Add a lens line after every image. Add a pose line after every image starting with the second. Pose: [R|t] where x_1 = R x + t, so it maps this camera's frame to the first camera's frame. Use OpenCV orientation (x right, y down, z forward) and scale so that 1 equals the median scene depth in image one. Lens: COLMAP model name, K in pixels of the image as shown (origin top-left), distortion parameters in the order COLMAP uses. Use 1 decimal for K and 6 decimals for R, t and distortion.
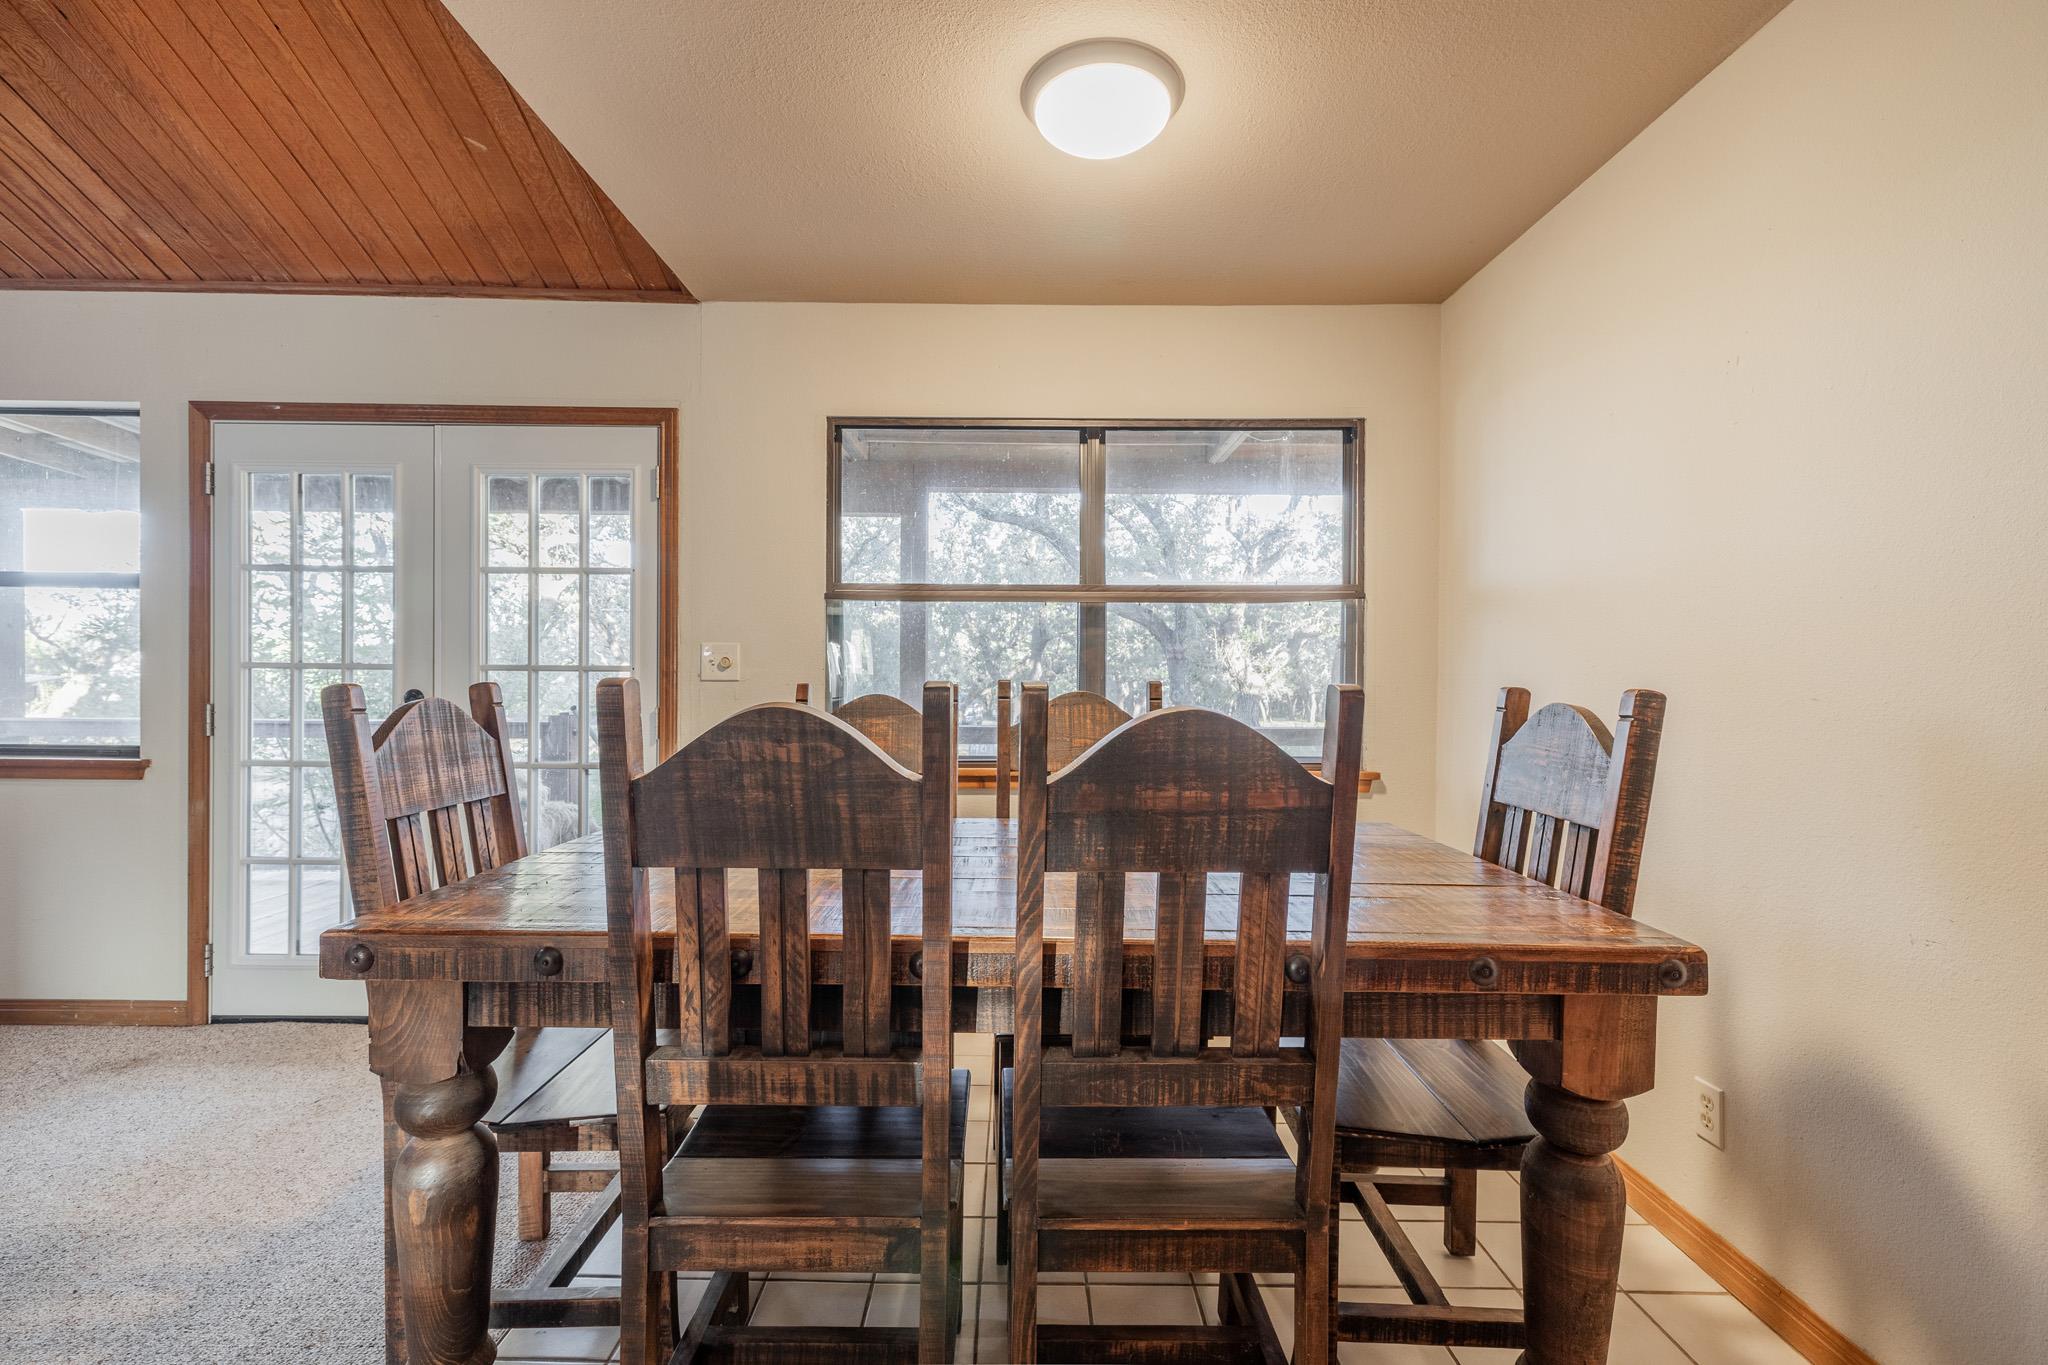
lens RADIAL K [[805.8, 0, 1058.6], [0, 805.8, 706.3], [0, 0, 1]] dist [0.003265, 0.000095]
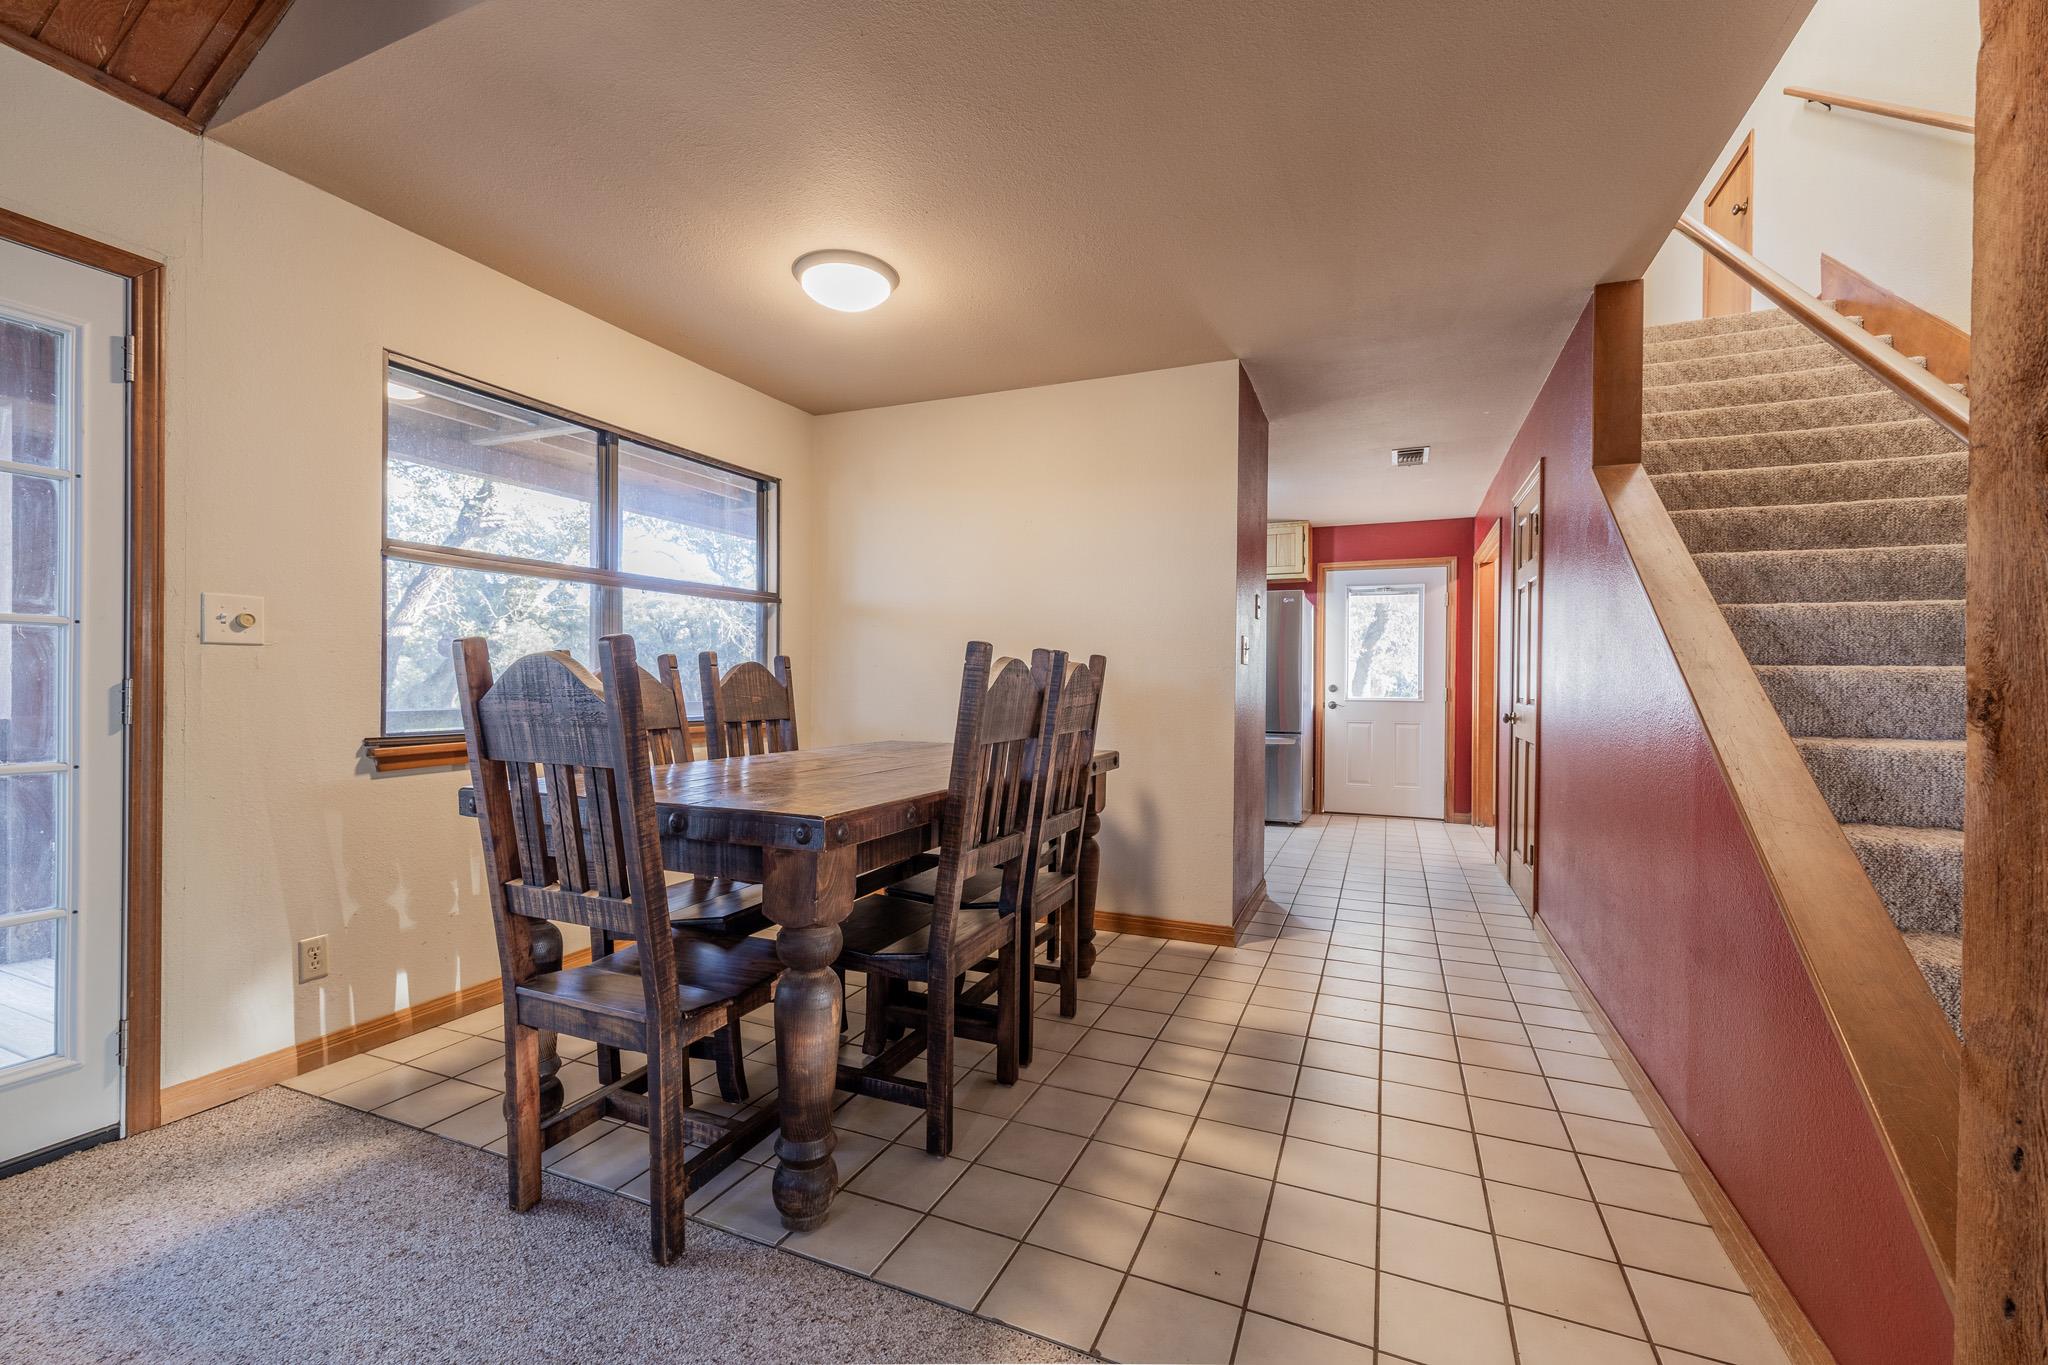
lens RADIAL K [[853.7, 0, 1010.2], [0, 853.7, 681.8], [0, 0, 1]] dist [0.001907, -0.000661]
pose [[0.406562, -0.003659, 0.913616, -0.865243], [-0.001209, 0.999989, 0.004543, -0.000472], [-0.913623, -0.002952, 0.406553, -0.004153]]
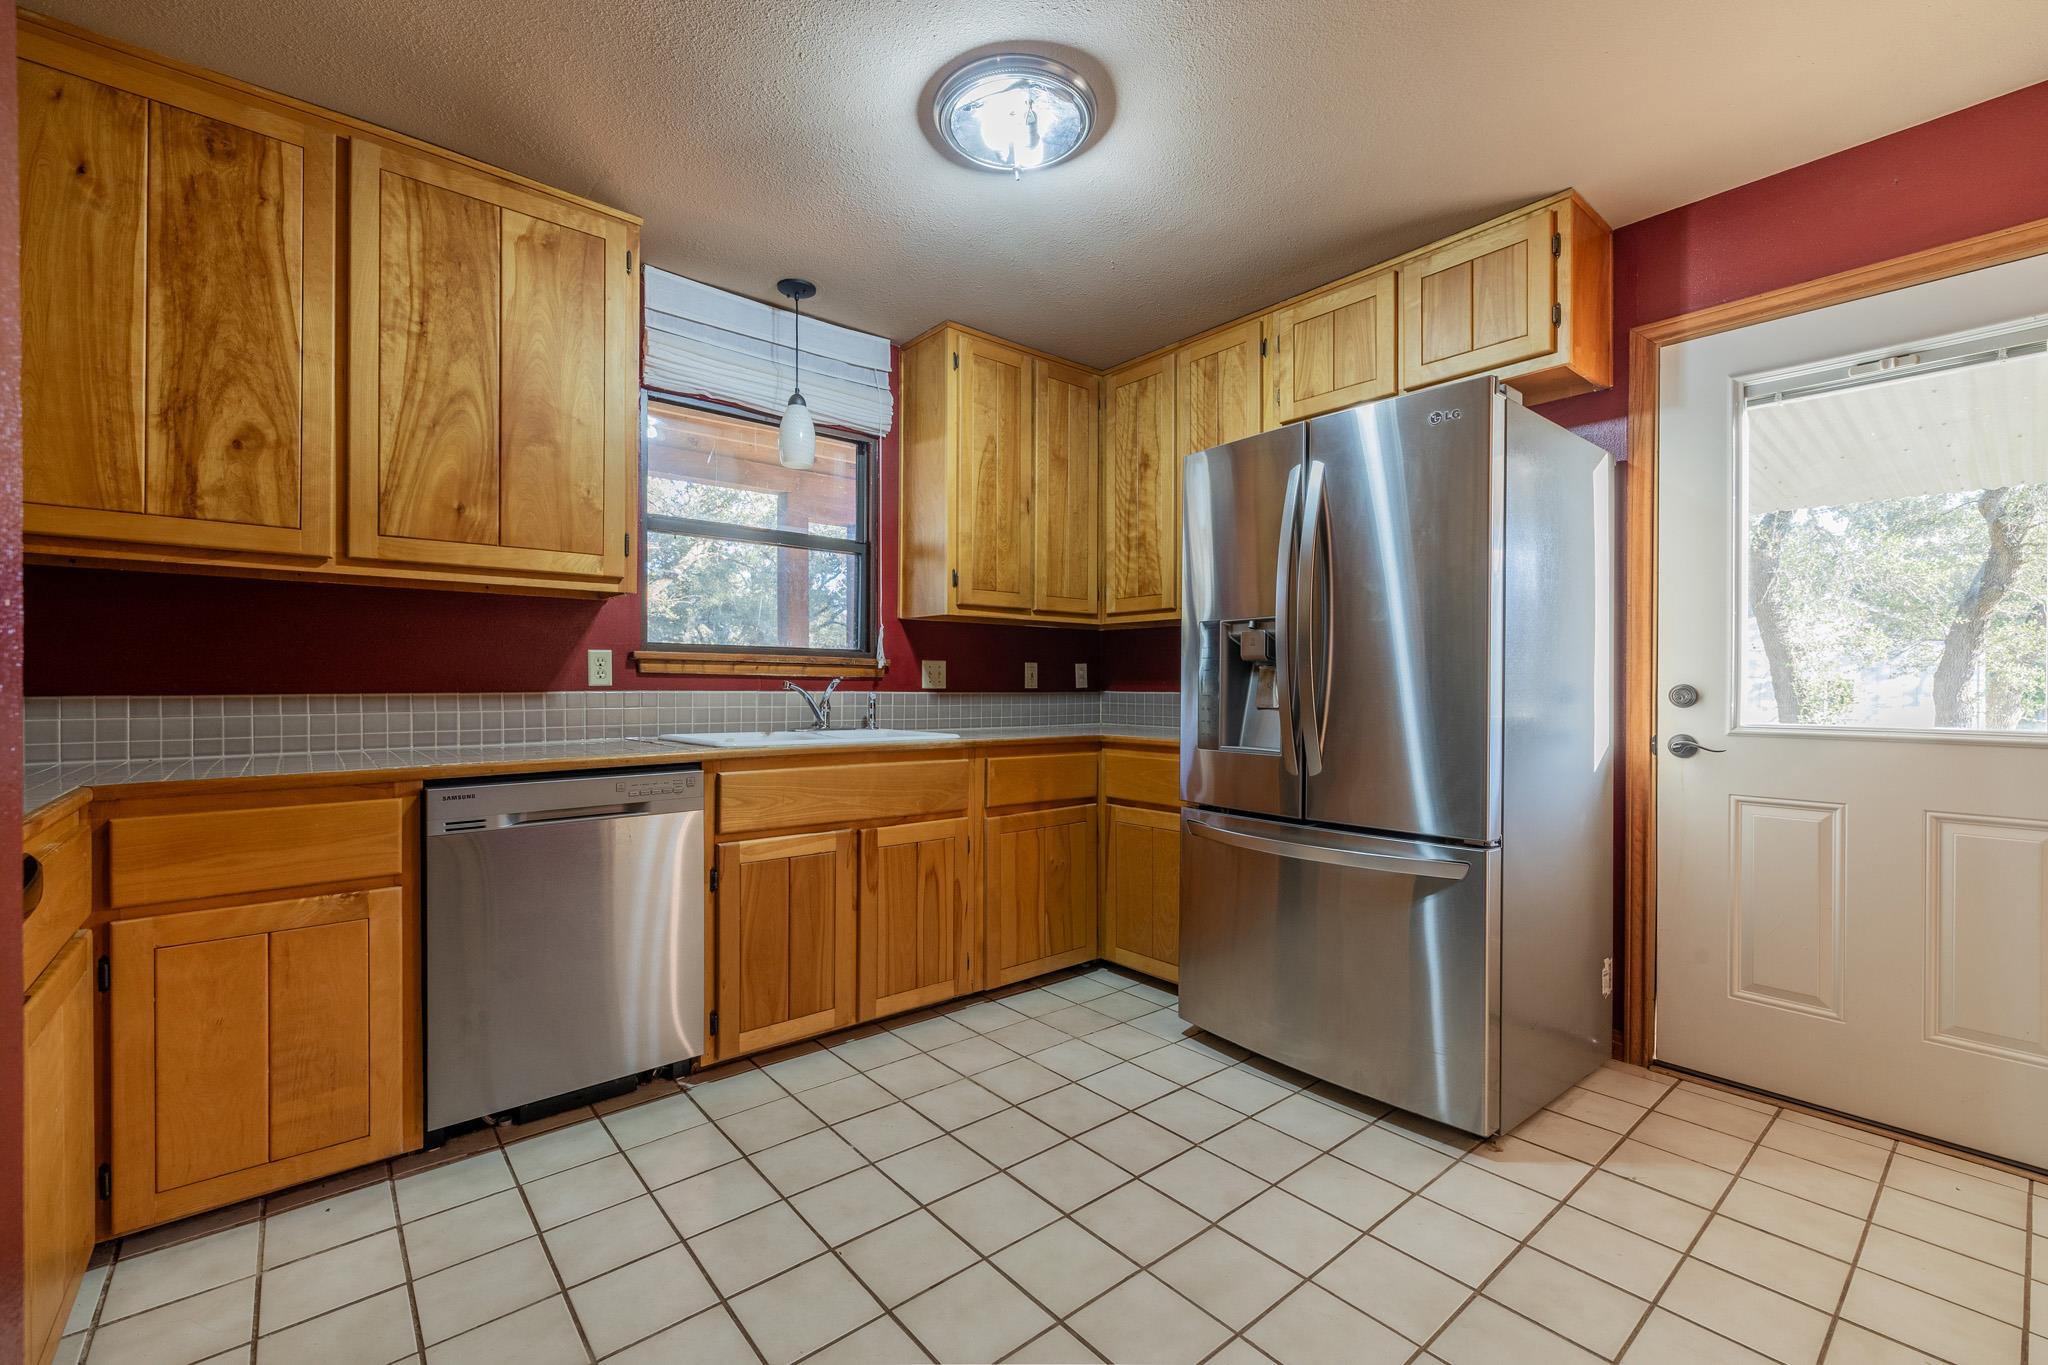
lens RADIAL K [[853.7, 0, 970.6], [0, 853.7, 684.0], [0, 0, 1]] dist [0.001907, -0.000661]
pose [[0.781241, -0.009050, 0.624164, 0.840039], [0.006020, 0.999958, 0.006963, 0.008194], [-0.624201, -0.001683, 0.781262, -0.071080]]
